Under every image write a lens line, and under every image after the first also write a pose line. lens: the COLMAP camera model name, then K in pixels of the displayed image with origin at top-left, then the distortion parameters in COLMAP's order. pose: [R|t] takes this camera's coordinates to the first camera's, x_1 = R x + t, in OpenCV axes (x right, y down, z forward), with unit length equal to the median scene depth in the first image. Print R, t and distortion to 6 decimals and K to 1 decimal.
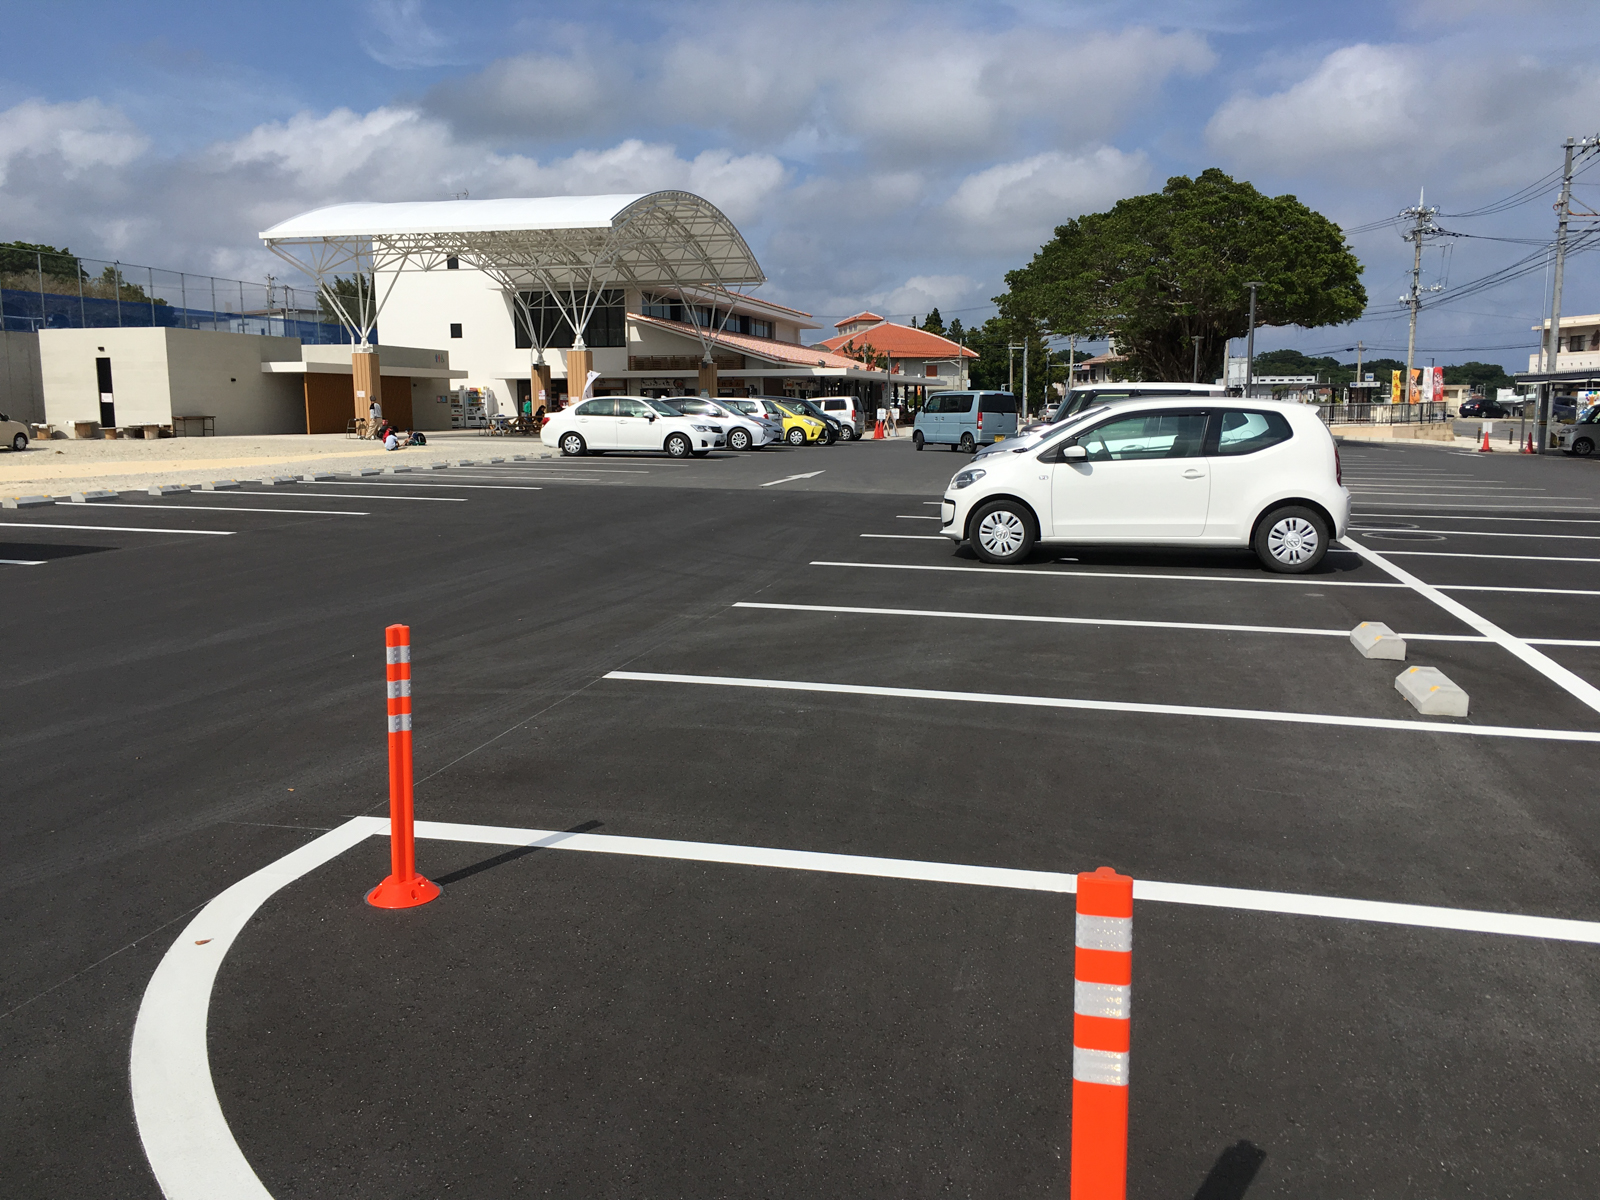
lens RADIAL K [[1368.7, 0, 800.0], [0, 1368.7, 600.0], [0, 0, 1]] dist [0.099605, 0.001070]
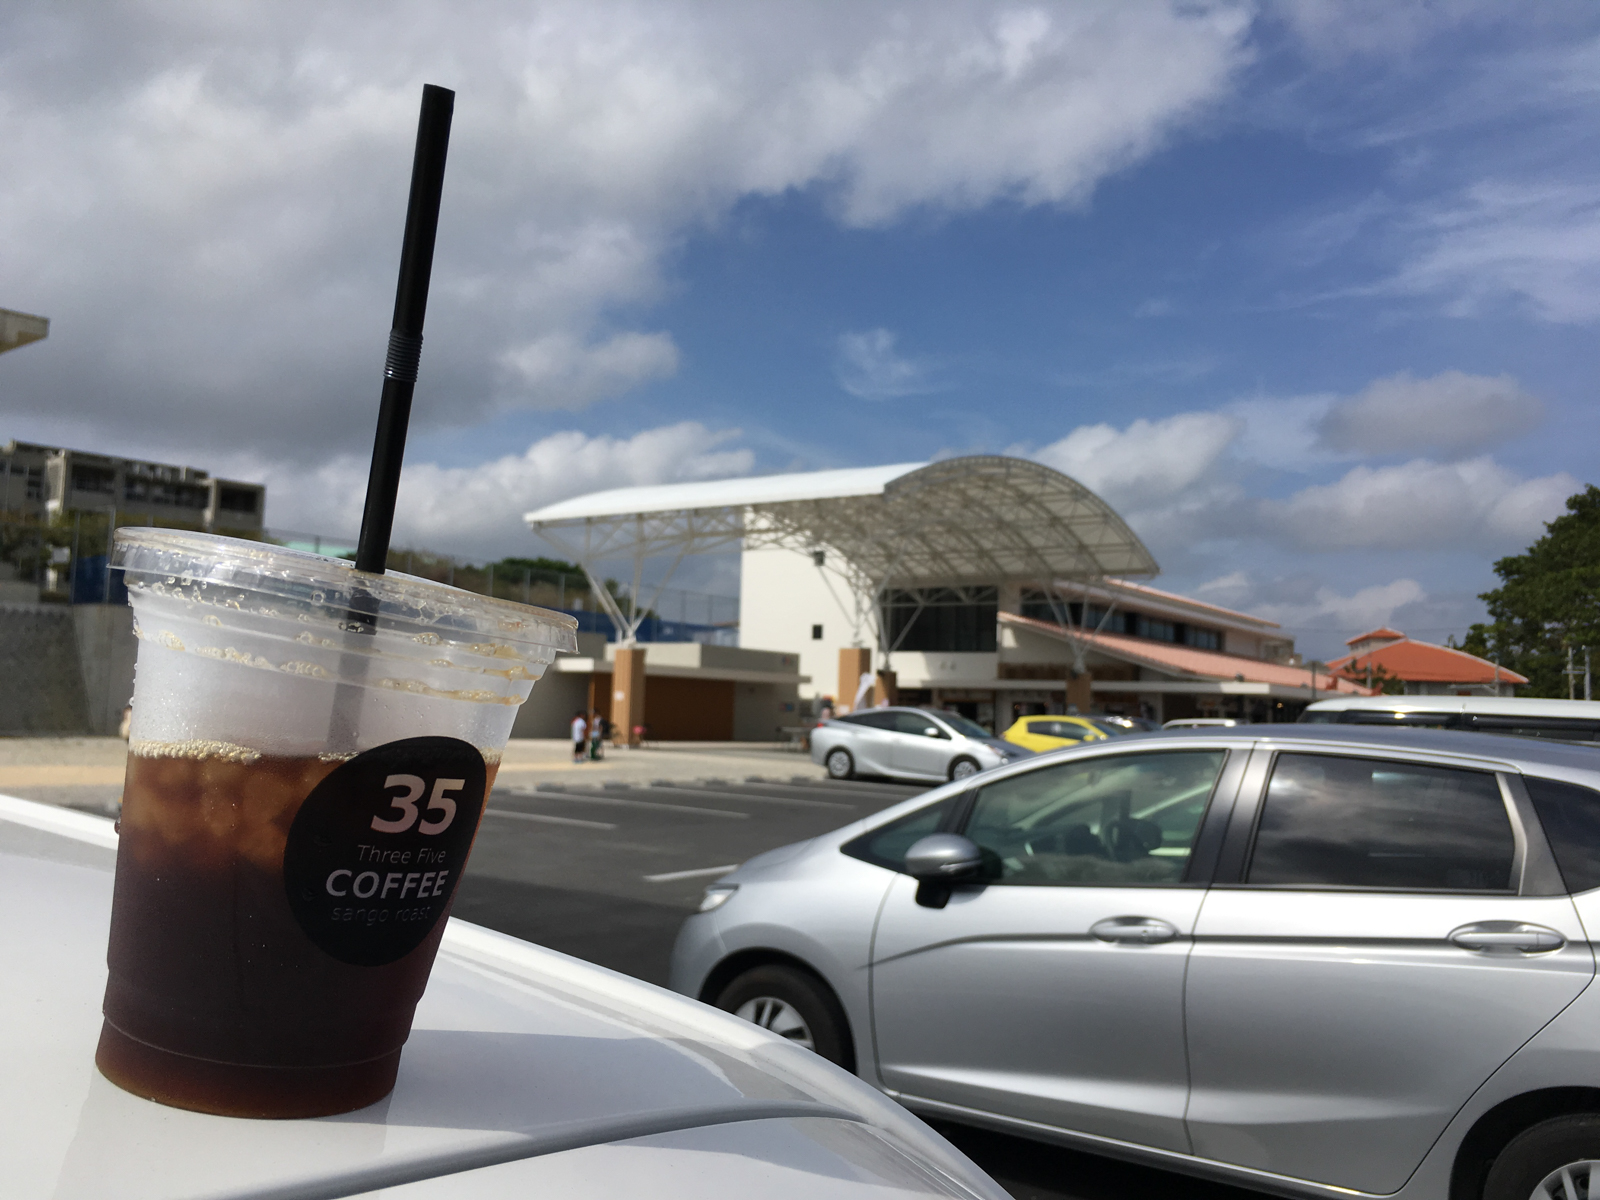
lens RADIAL K [[1318.8, 0, 800.0], [0, 1318.8, 600.0], [0, 0, 1]] dist [-0.000828, -0.004800]
pose [[0.913009, 0.003035, -0.407928, 0.094093], [-0.097780, 0.972450, -0.211614, -0.034149], [0.396047, 0.233092, 0.888152, 0.237571]]
